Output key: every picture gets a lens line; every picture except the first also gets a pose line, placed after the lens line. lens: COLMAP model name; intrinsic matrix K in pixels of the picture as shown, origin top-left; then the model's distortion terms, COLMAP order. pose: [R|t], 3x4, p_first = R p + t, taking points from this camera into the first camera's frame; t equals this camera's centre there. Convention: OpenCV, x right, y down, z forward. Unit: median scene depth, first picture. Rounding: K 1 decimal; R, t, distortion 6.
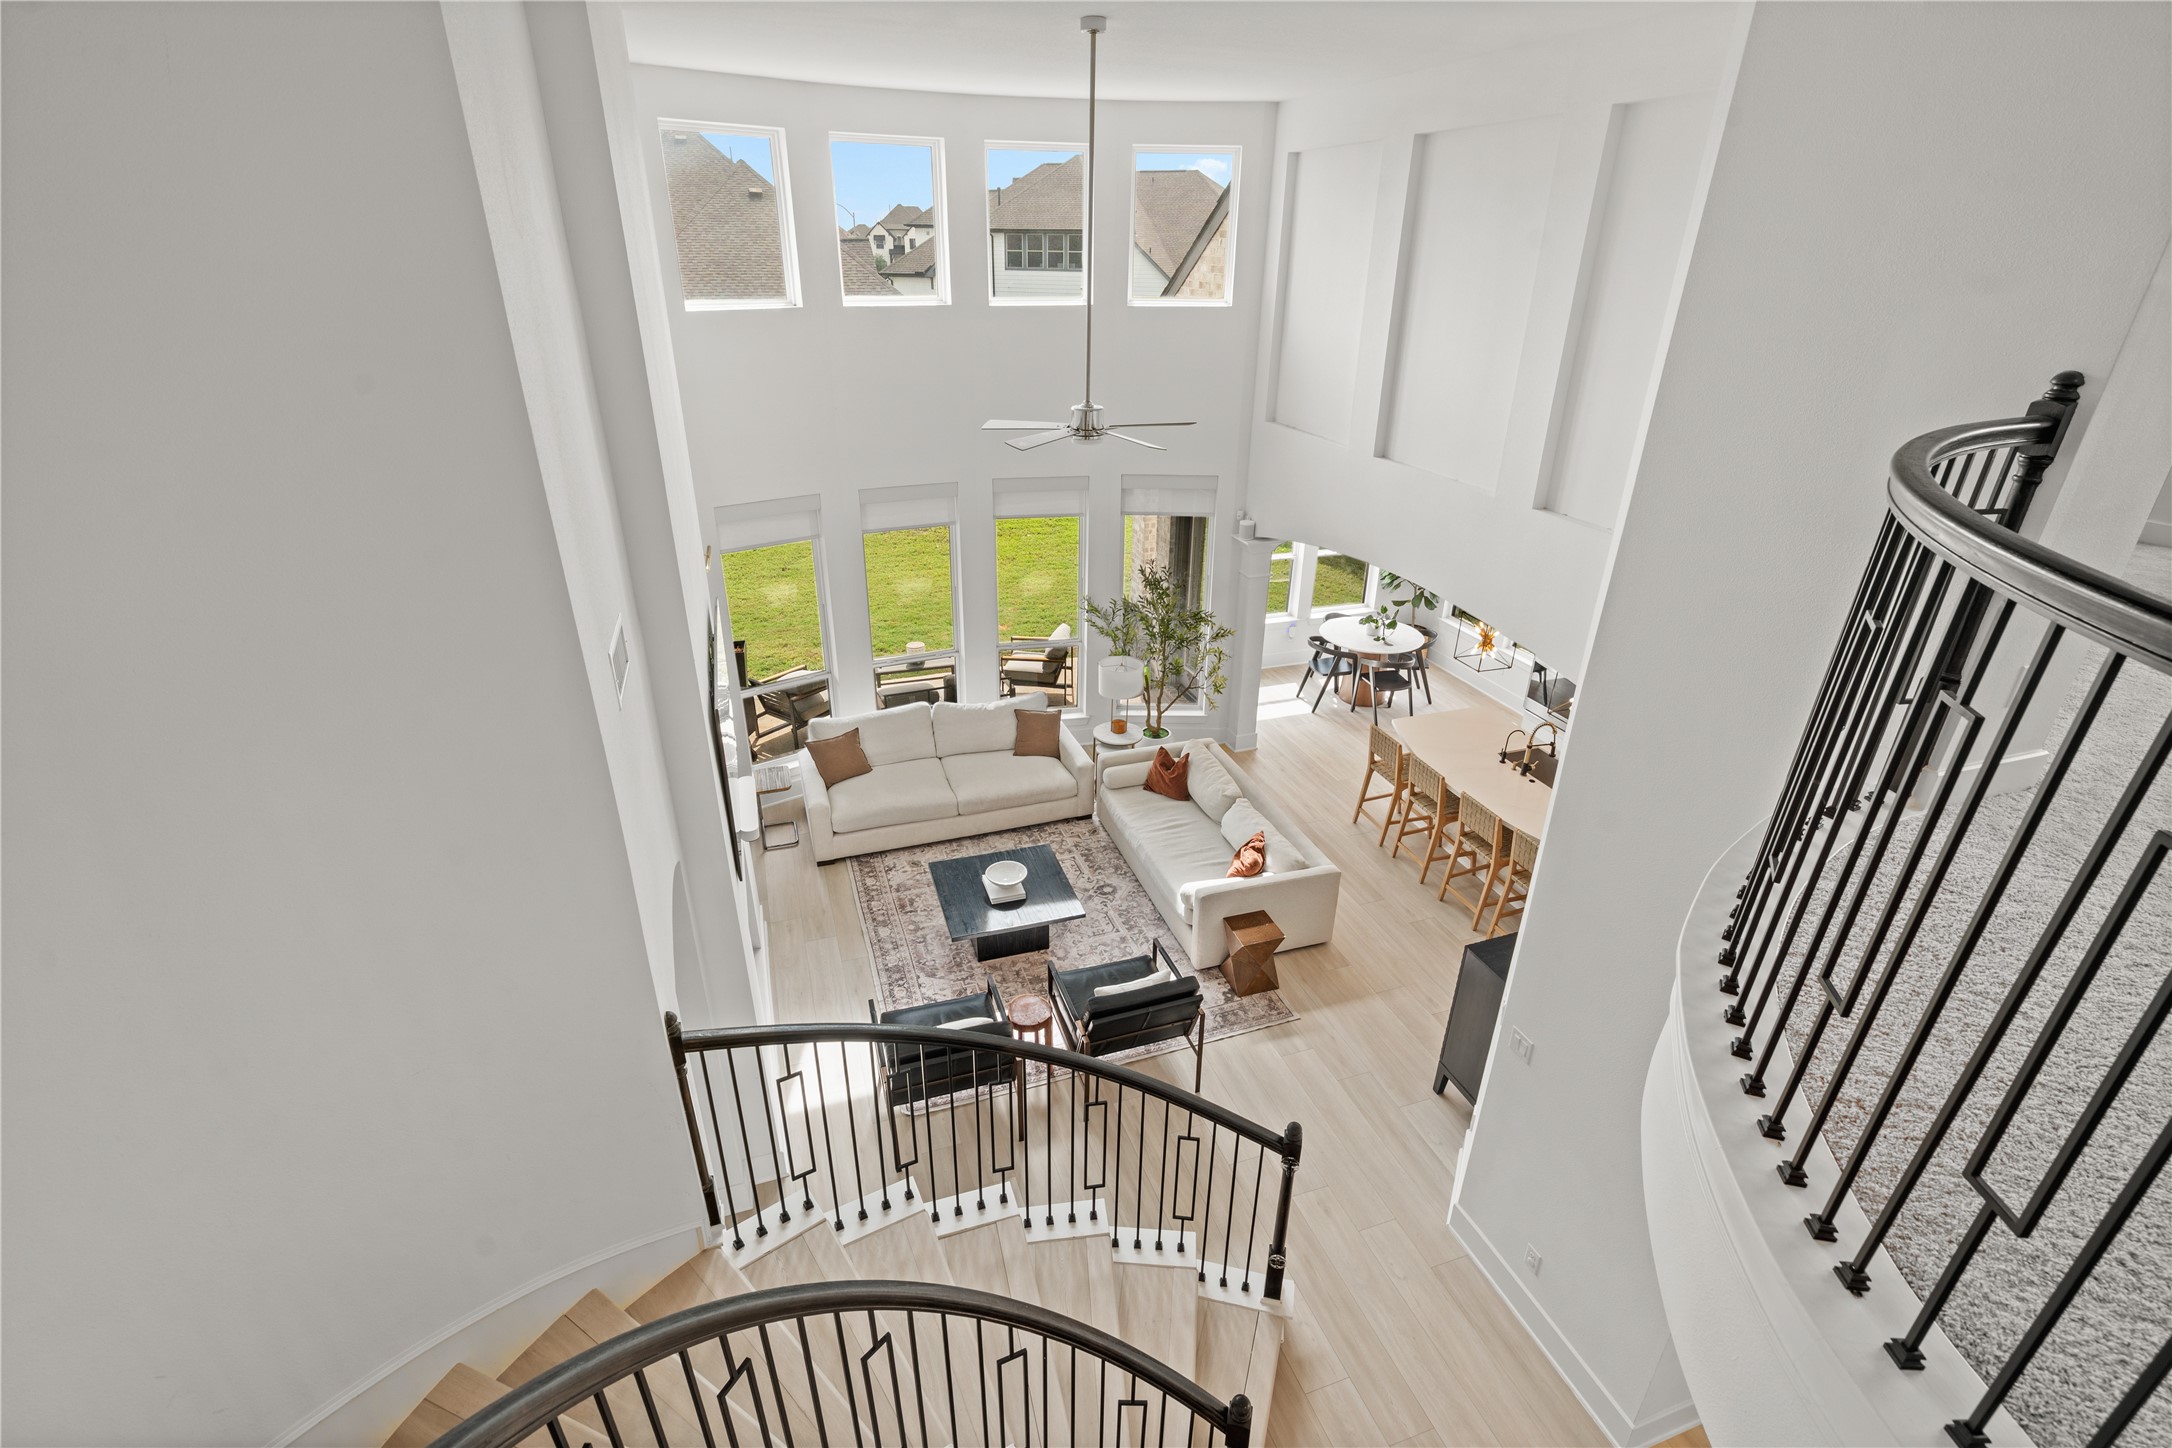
lens RADIAL K [[991.5, 0, 1082.2], [0, 991.5, 723.3], [0, 0, 1]] dist [0.001270, -0.001128]
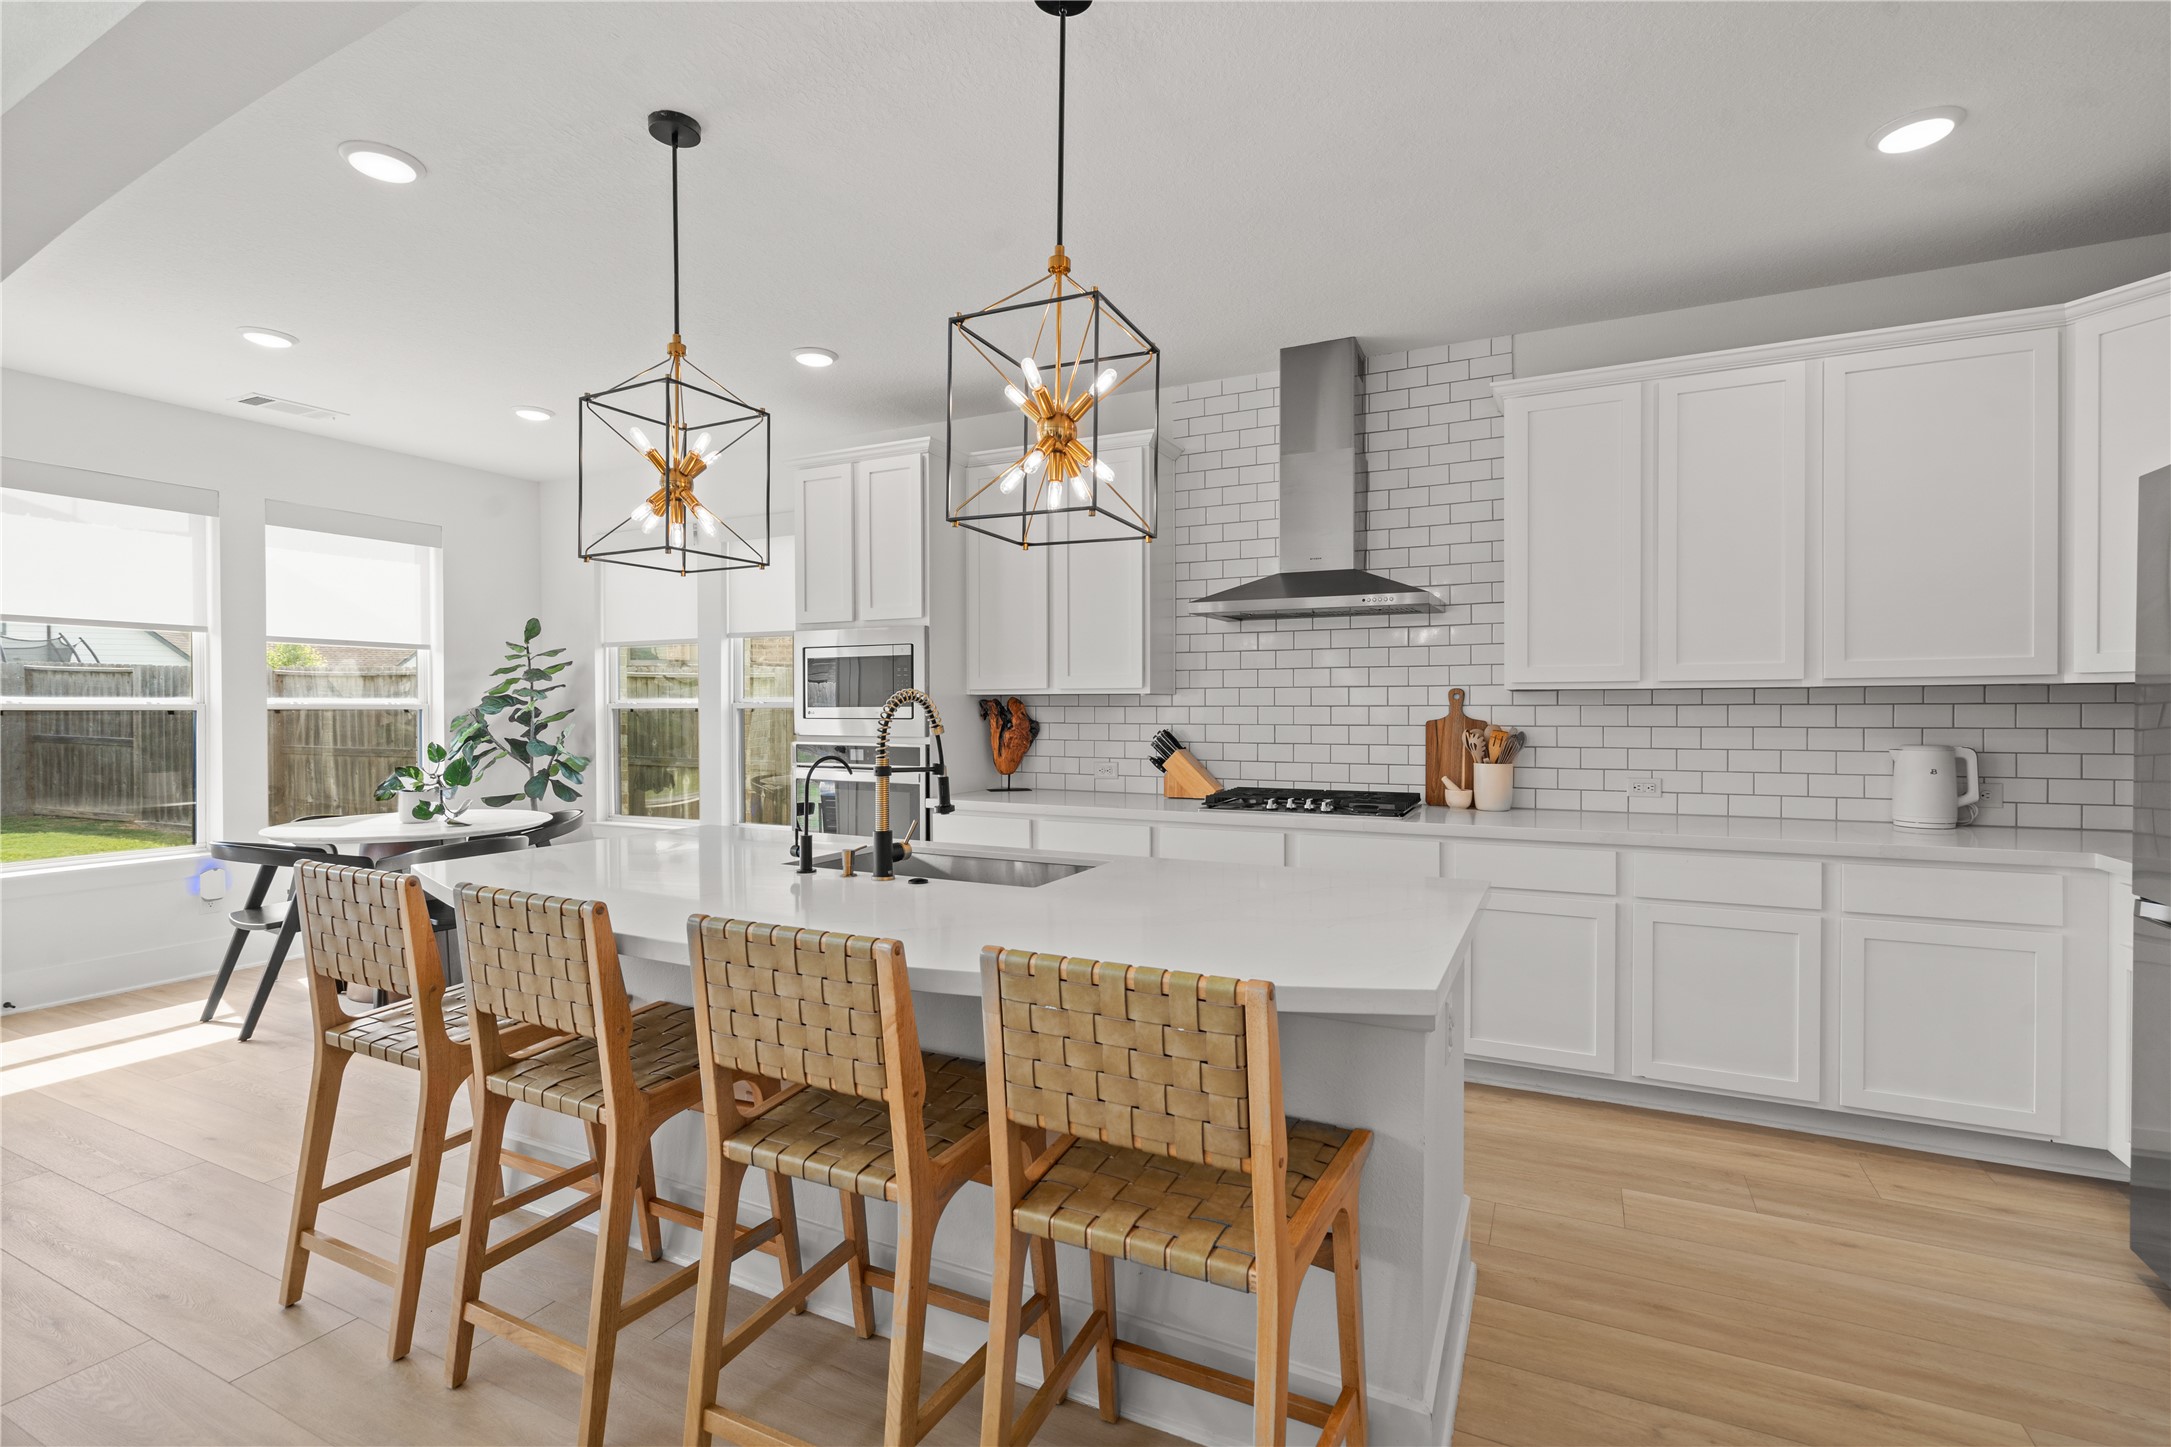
lens RADIAL K [[991.0, 0, 1088.4], [0, 991.0, 725.2], [0, 0, 1]] dist [0.001270, -0.001128]
pose [[0.709674, -0.018063, 0.704299, 0.204960], [0.313727, 0.903189, -0.292958, 0.086945], [-0.630823, 0.428862, 0.646637, 0.549783]]
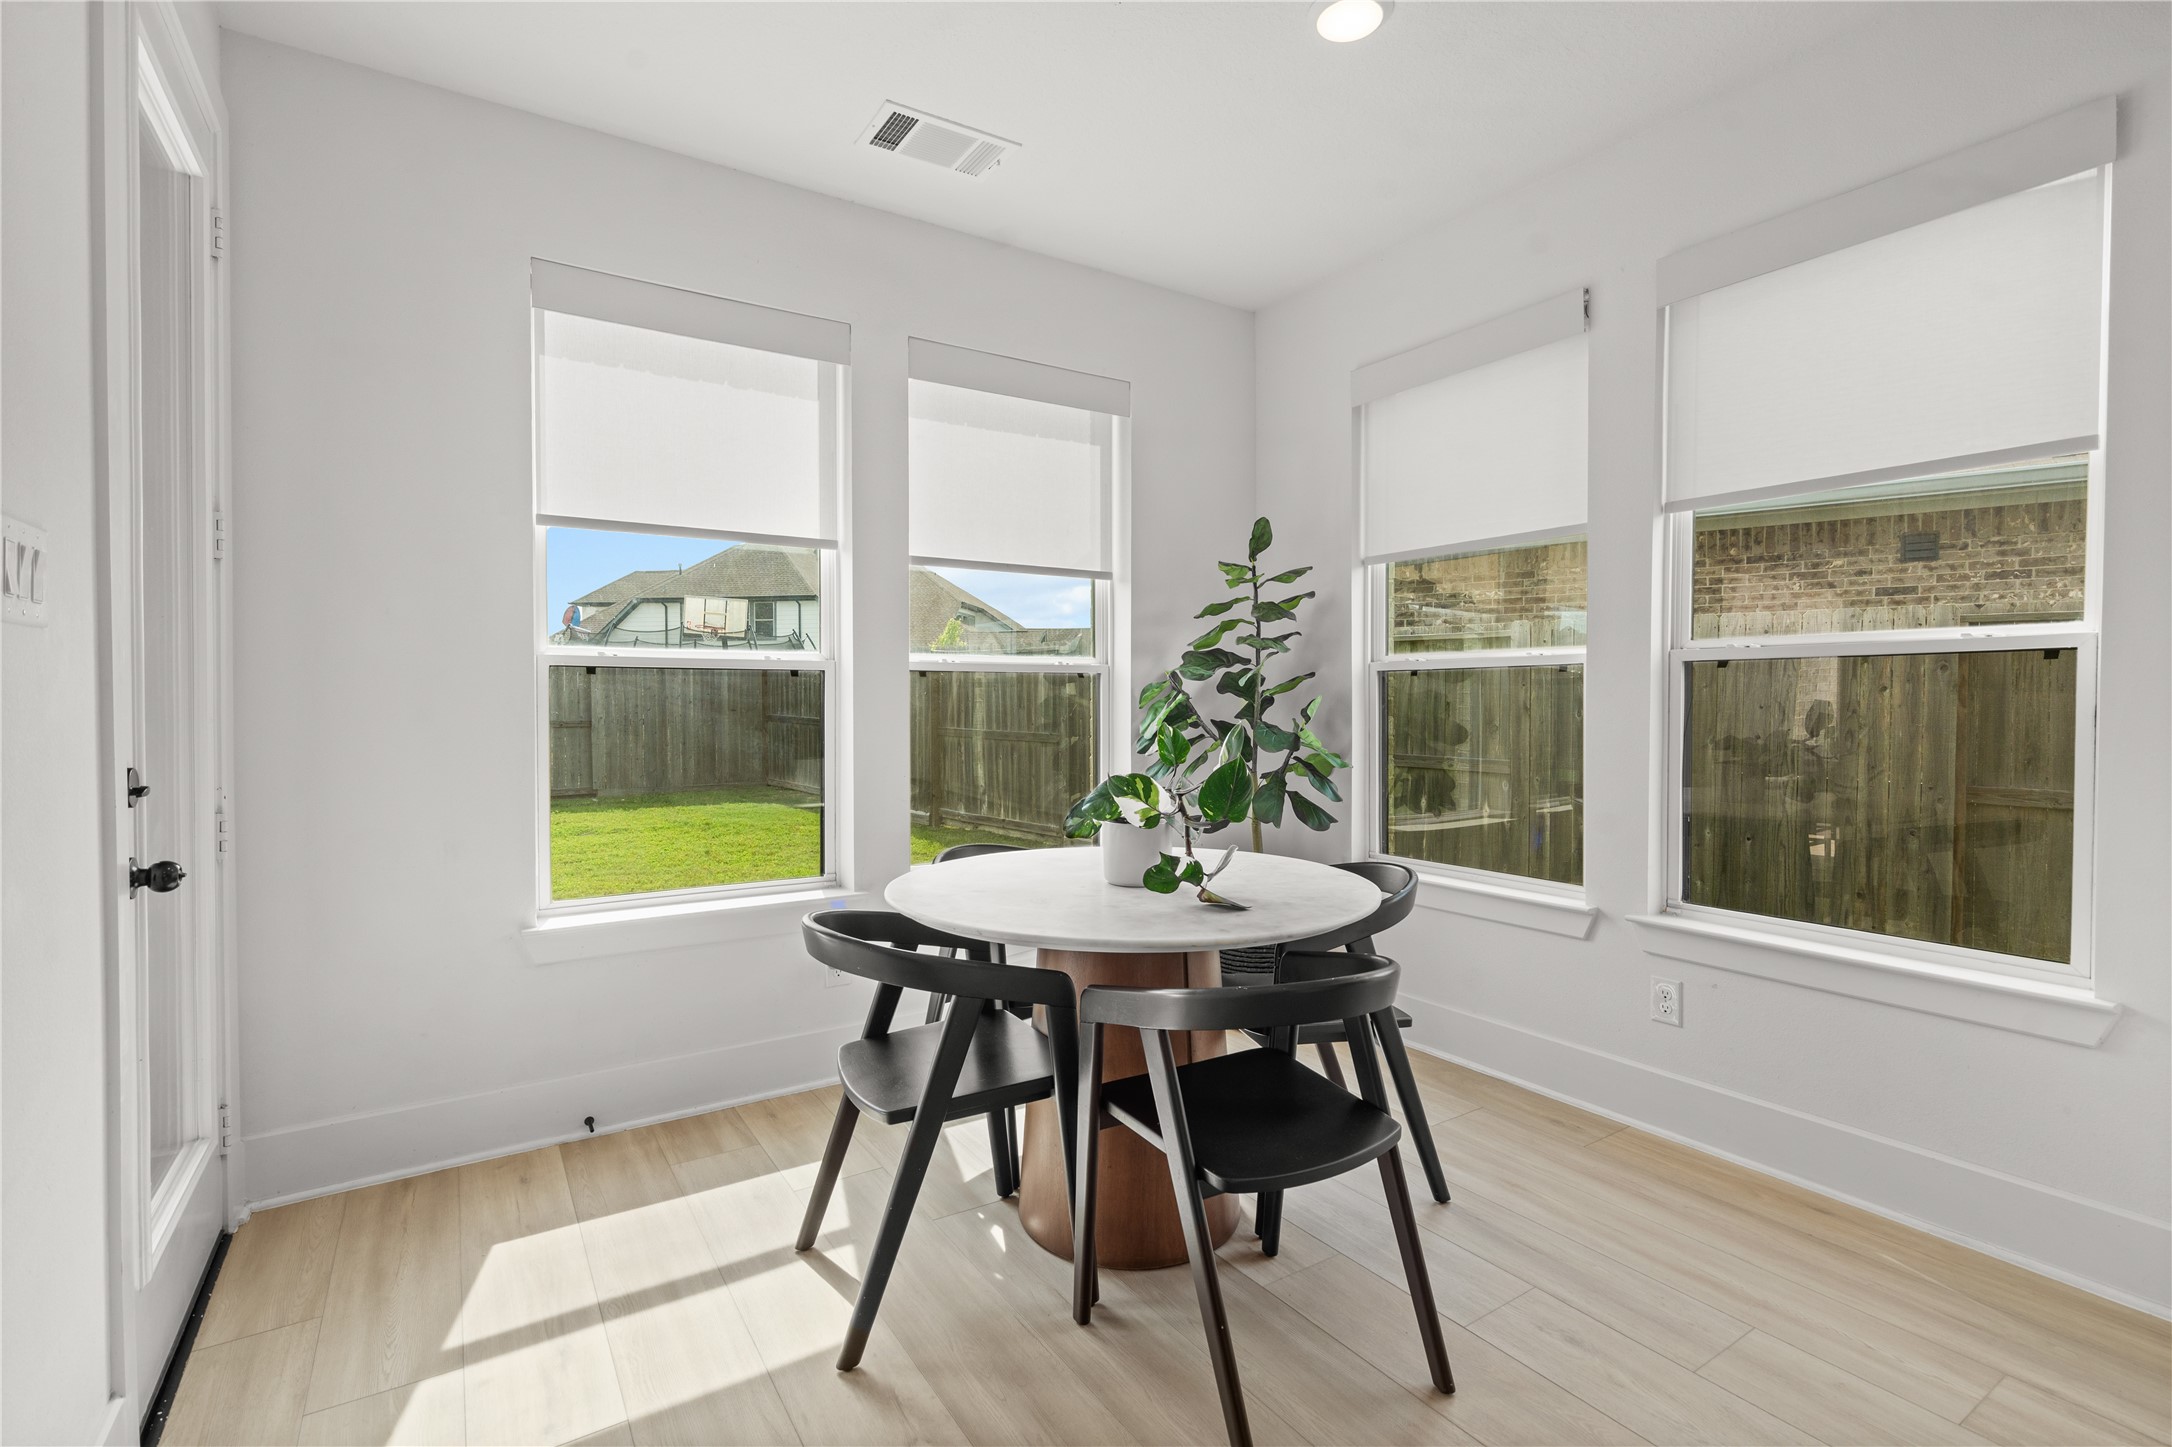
lens RADIAL K [[991.5, 0, 1081.5], [0, 991.5, 714.3], [0, 0, 1]] dist [0.001270, -0.001128]
pose [[0.971782, -0.011441, 0.235604, 0.239350], [0.110453, 0.904625, -0.411649, -0.037622], [-0.208423, 0.426056, 0.880361, 0.825887]]
